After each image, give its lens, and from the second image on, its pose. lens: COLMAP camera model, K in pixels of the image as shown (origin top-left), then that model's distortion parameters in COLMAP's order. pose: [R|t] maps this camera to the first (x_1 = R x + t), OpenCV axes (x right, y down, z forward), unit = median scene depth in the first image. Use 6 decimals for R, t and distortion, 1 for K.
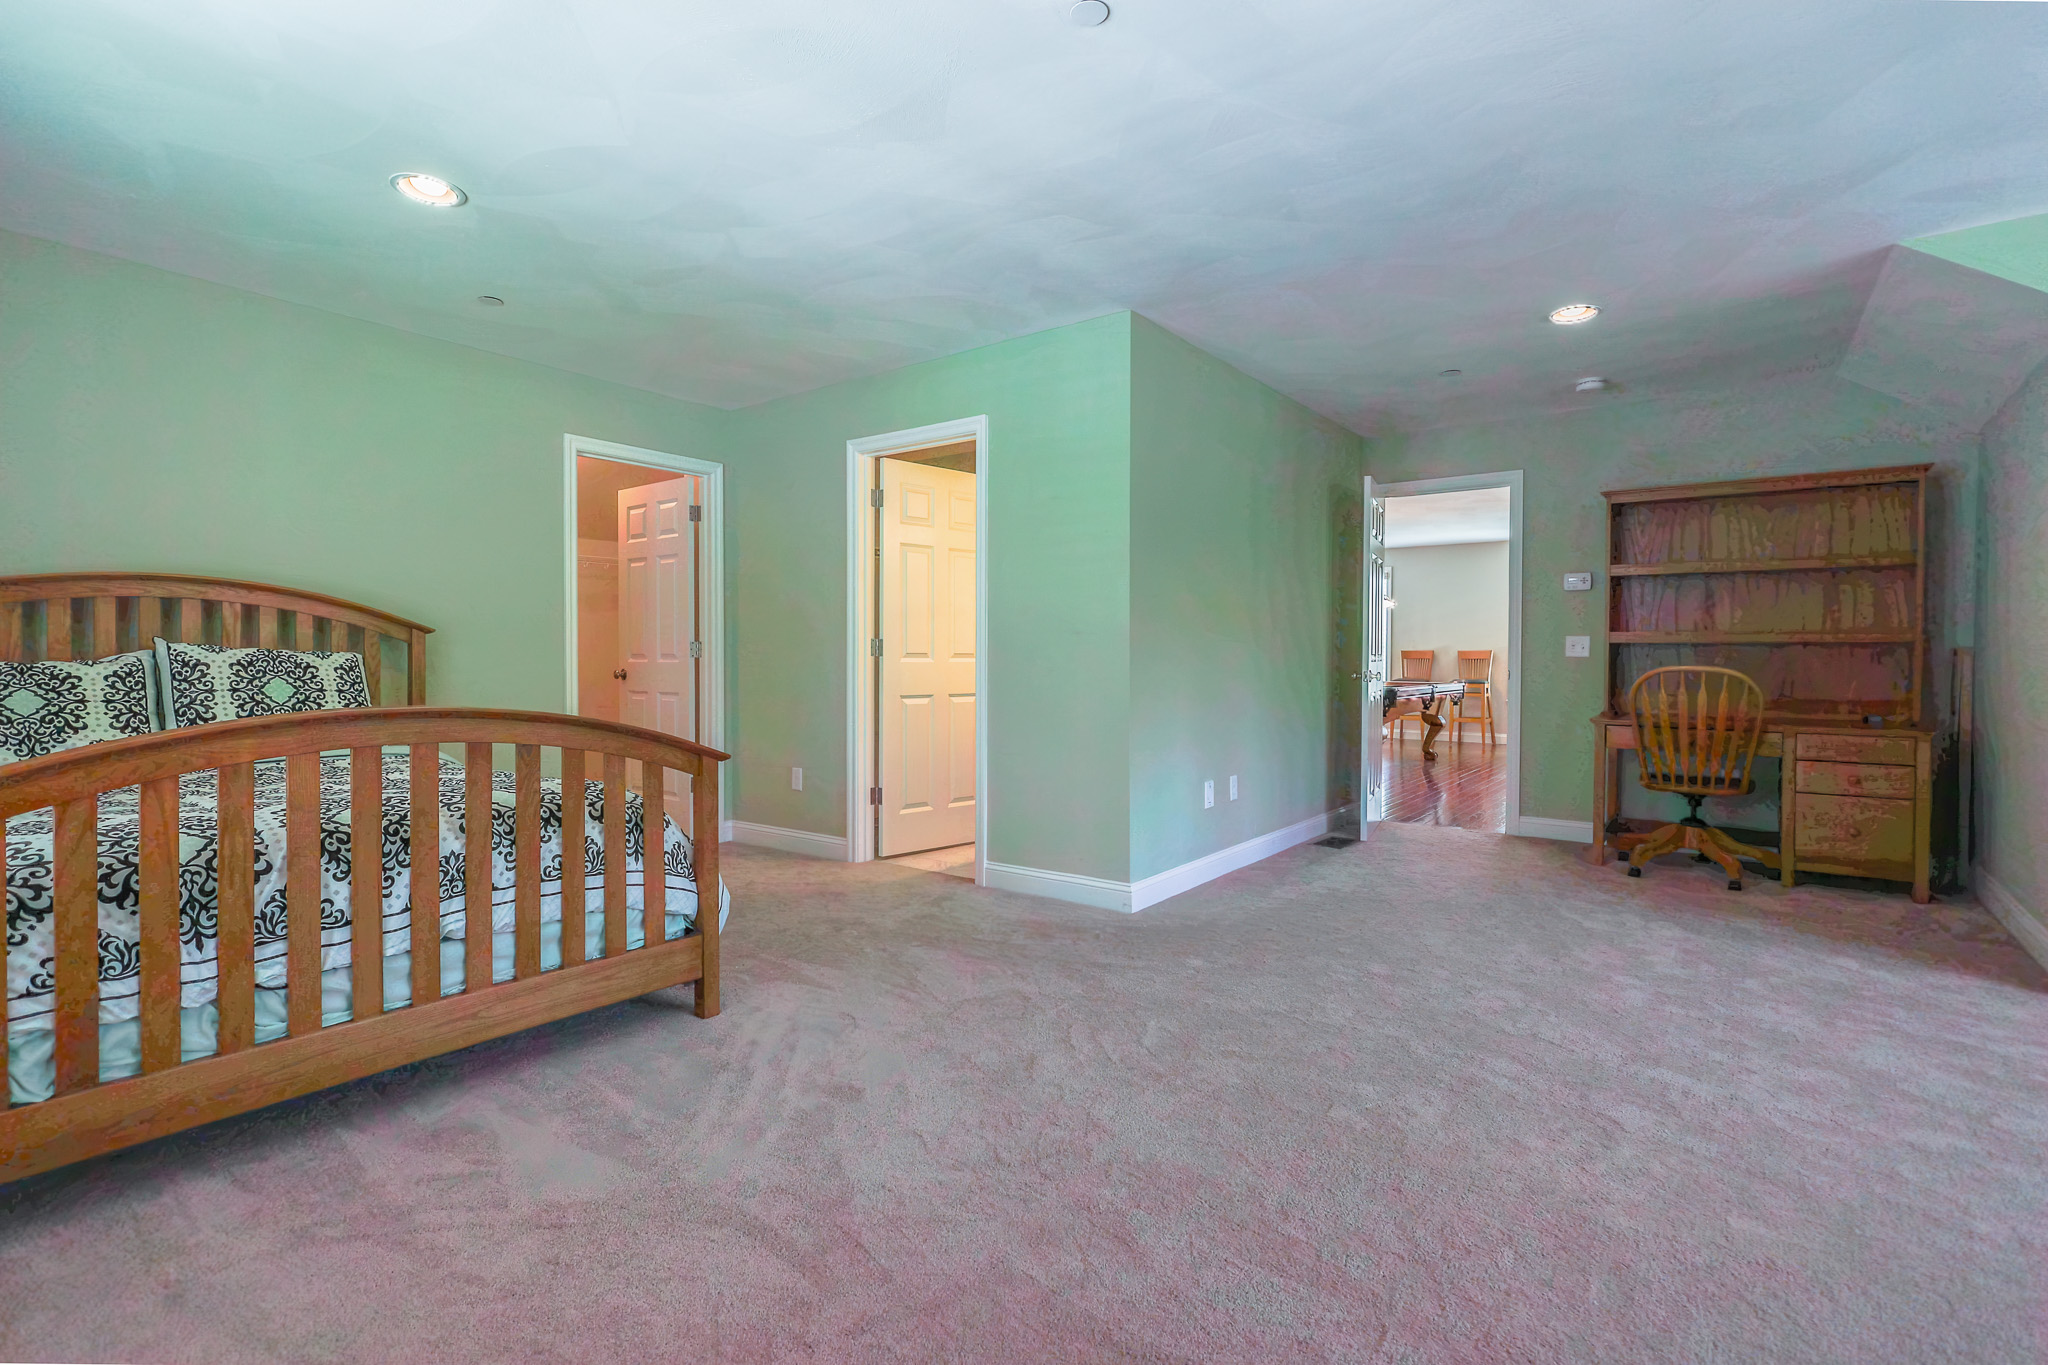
lens RADIAL K [[977.4, 0, 1012.9], [0, 977.4, 674.9], [0, 0, 1]] dist [0.002981, -0.002235]
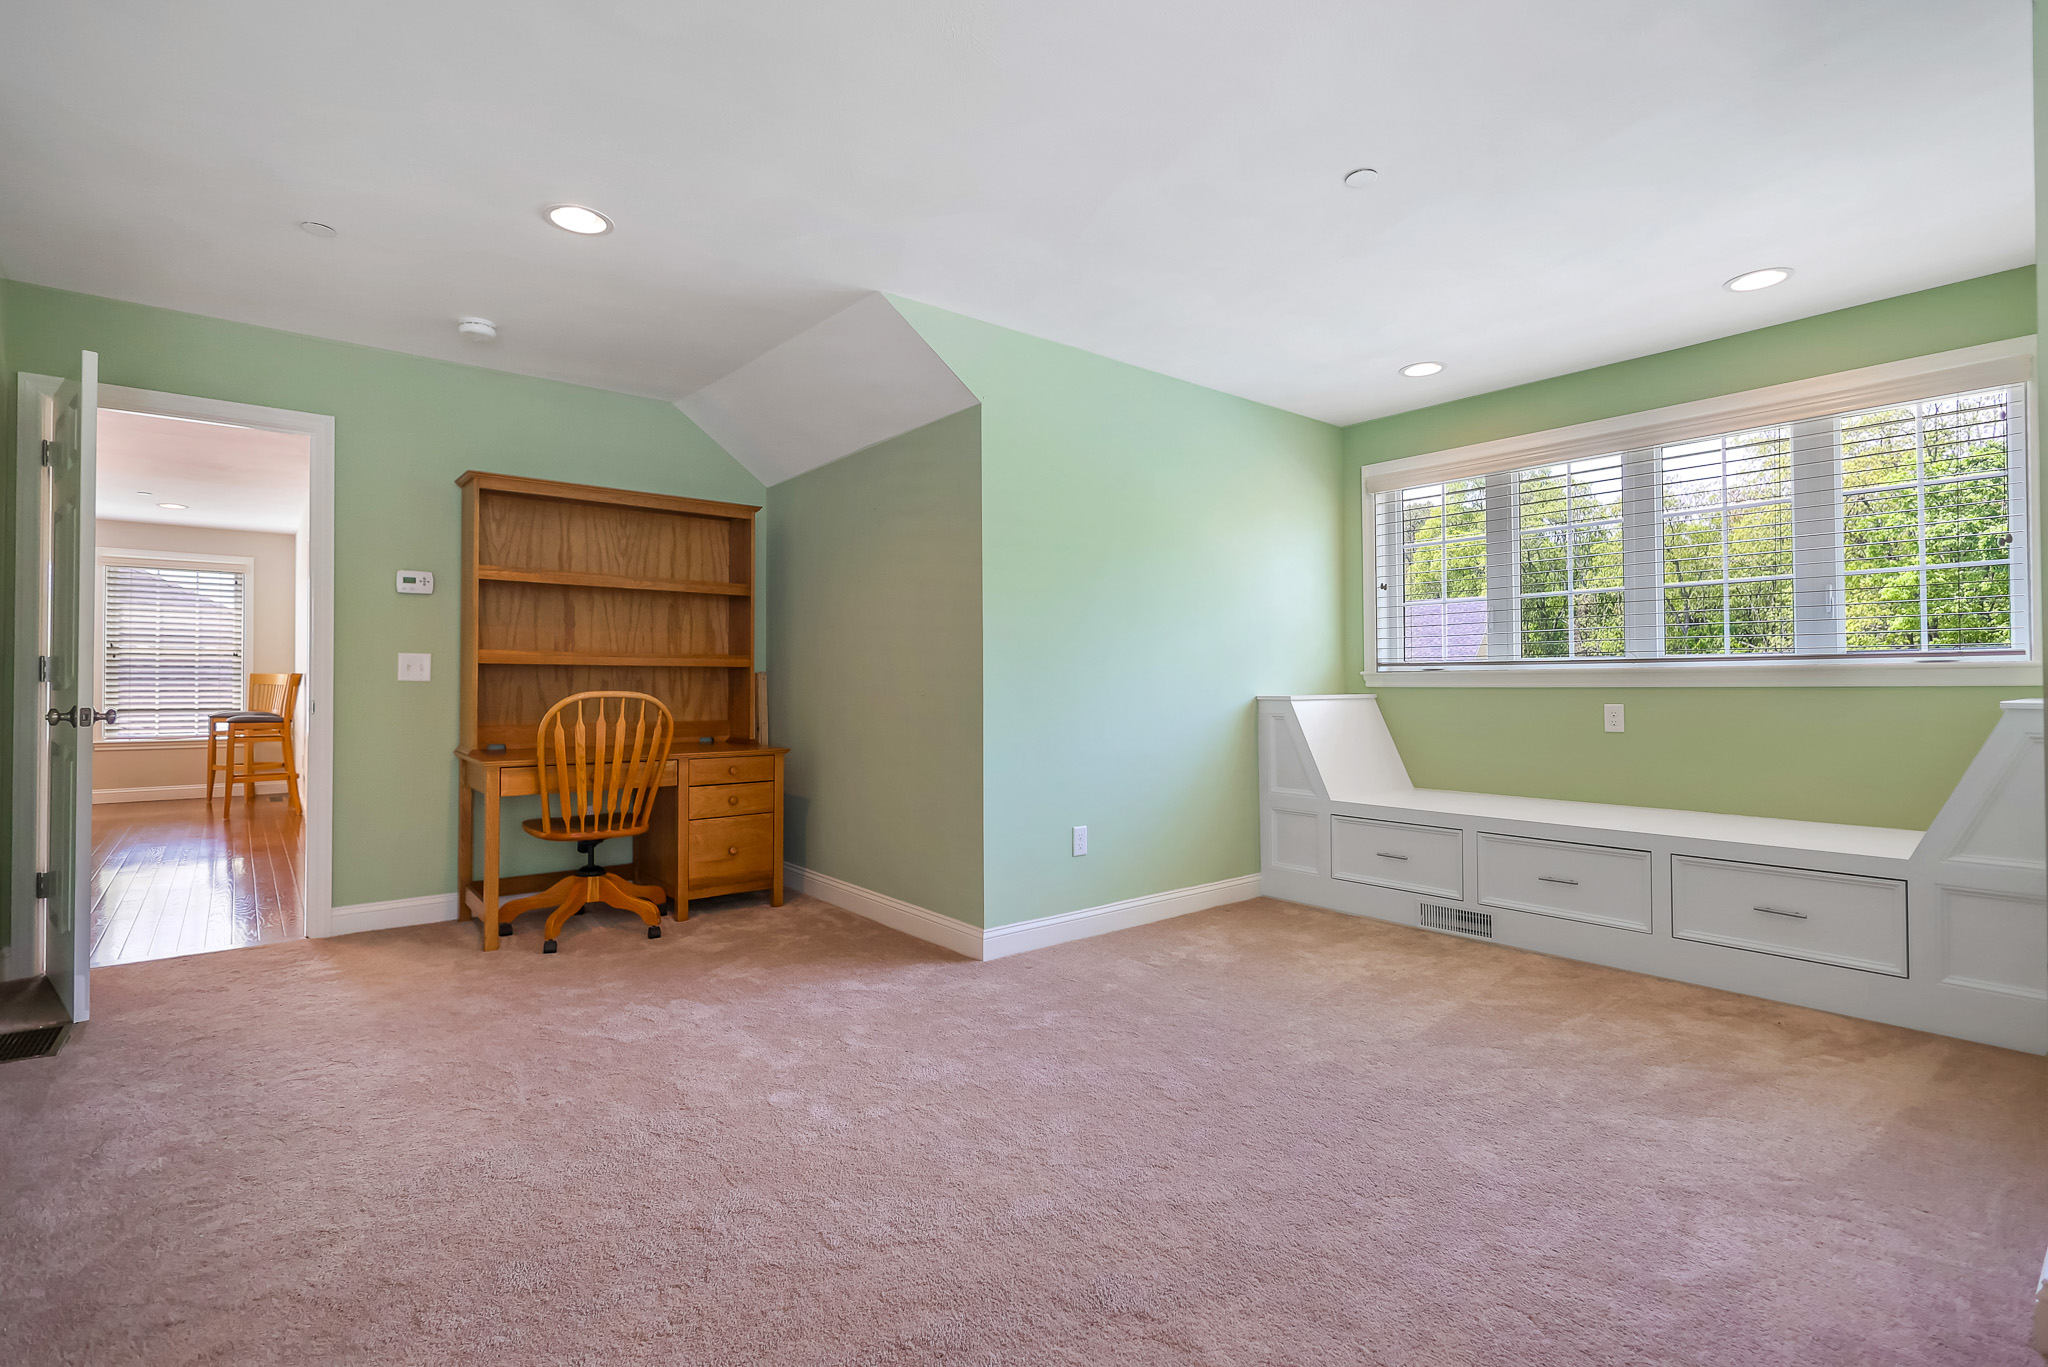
lens RADIAL K [[977.4, 0, 1078.1], [0, 977.4, 668.9], [0, 0, 1]] dist [0.002981, -0.002235]
pose [[0.240618, 0.009772, 0.970571, -0.045110], [0.022323, 0.999629, -0.015599, -0.005378], [-0.970363, 0.025419, 0.240310, 0.374839]]
